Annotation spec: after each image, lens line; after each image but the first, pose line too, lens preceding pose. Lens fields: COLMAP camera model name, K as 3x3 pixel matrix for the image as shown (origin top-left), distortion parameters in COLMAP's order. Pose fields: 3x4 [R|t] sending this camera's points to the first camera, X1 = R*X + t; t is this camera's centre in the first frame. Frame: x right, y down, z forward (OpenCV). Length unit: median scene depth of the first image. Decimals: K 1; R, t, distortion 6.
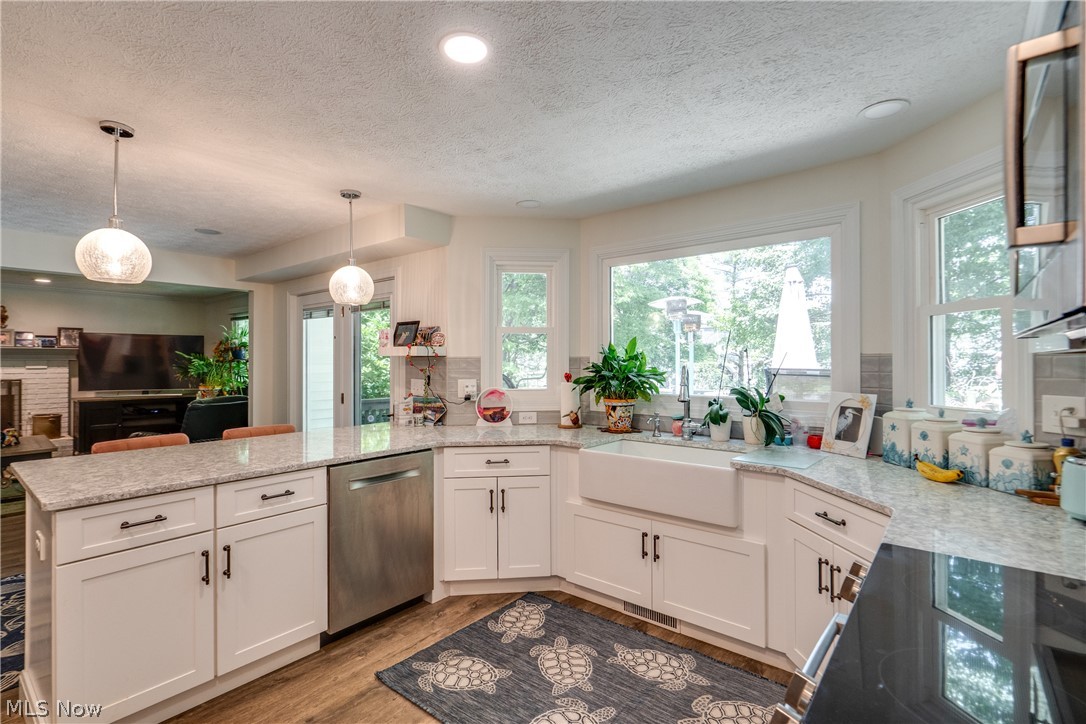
lens RADIAL K [[496.0, 0, 532.0], [0, 496.0, 358.4], [0, 0, 1]] dist [-0.007334, 0.001854]
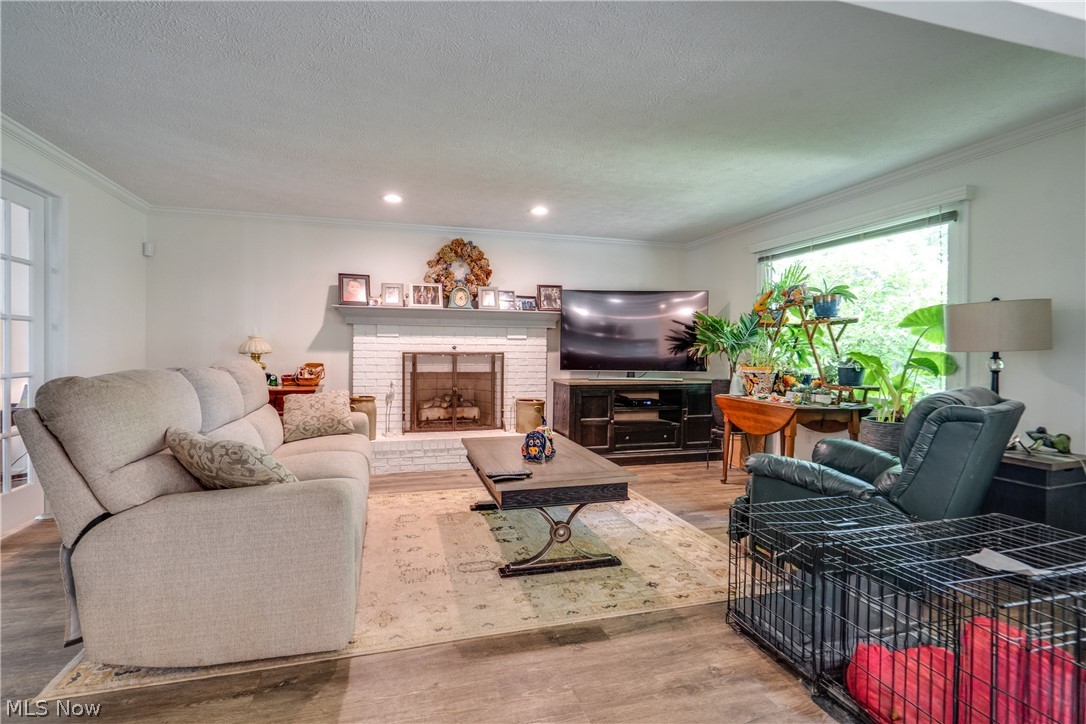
lens RADIAL K [[496.0, 0, 520.9], [0, 496.0, 353.8], [0, 0, 1]] dist [-0.007334, 0.001854]
pose [[0.825884, 0.009701, -0.563756, -0.566658], [-0.006243, 0.999948, 0.008061, 0.037810], [0.563805, -0.003138, 0.825902, 0.369287]]
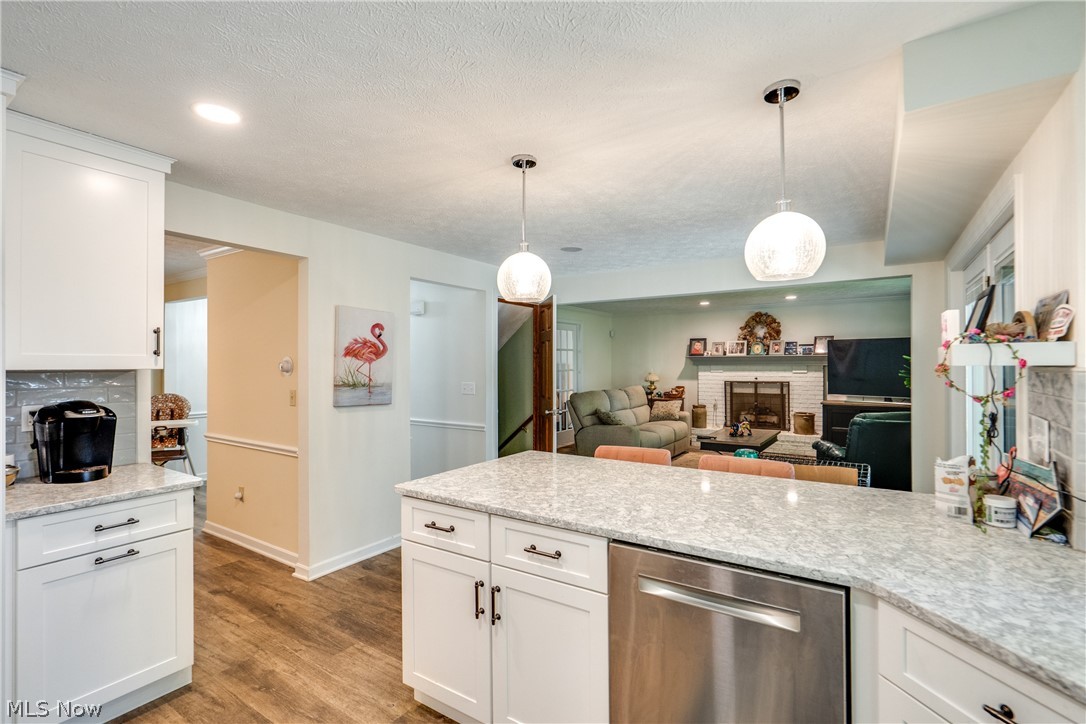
lens RADIAL K [[496.0, 0, 558.1], [0, 496.0, 360.7], [0, 0, 1]] dist [-0.007334, 0.001854]
pose [[0.133753, -0.006745, -0.990992, 0.076743], [0.007020, 0.999958, -0.005859, -0.004802], [0.990990, -0.006173, 0.133795, 0.279319]]
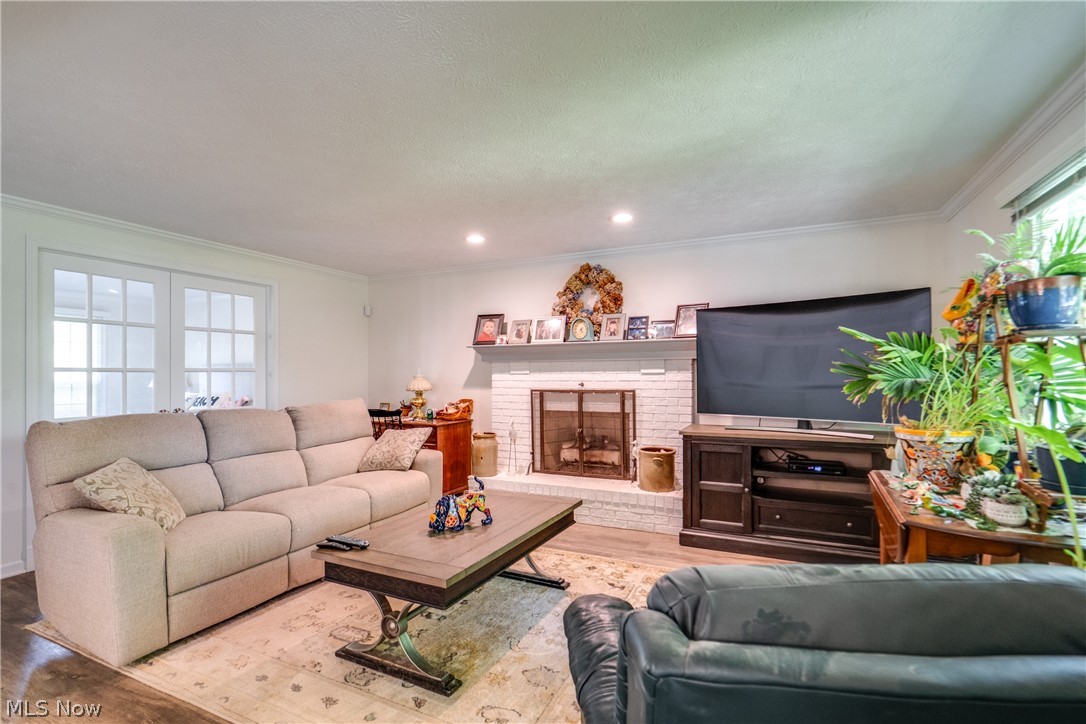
lens RADIAL K [[496.0, 0, 554.2], [0, 496.0, 370.5], [0, 0, 1]] dist [-0.007334, 0.001854]
pose [[0.266513, -0.007926, -0.963799, -0.427527], [0.008928, 0.999944, -0.005755, 0.019857], [0.963790, -0.007071, 0.266569, 0.710339]]
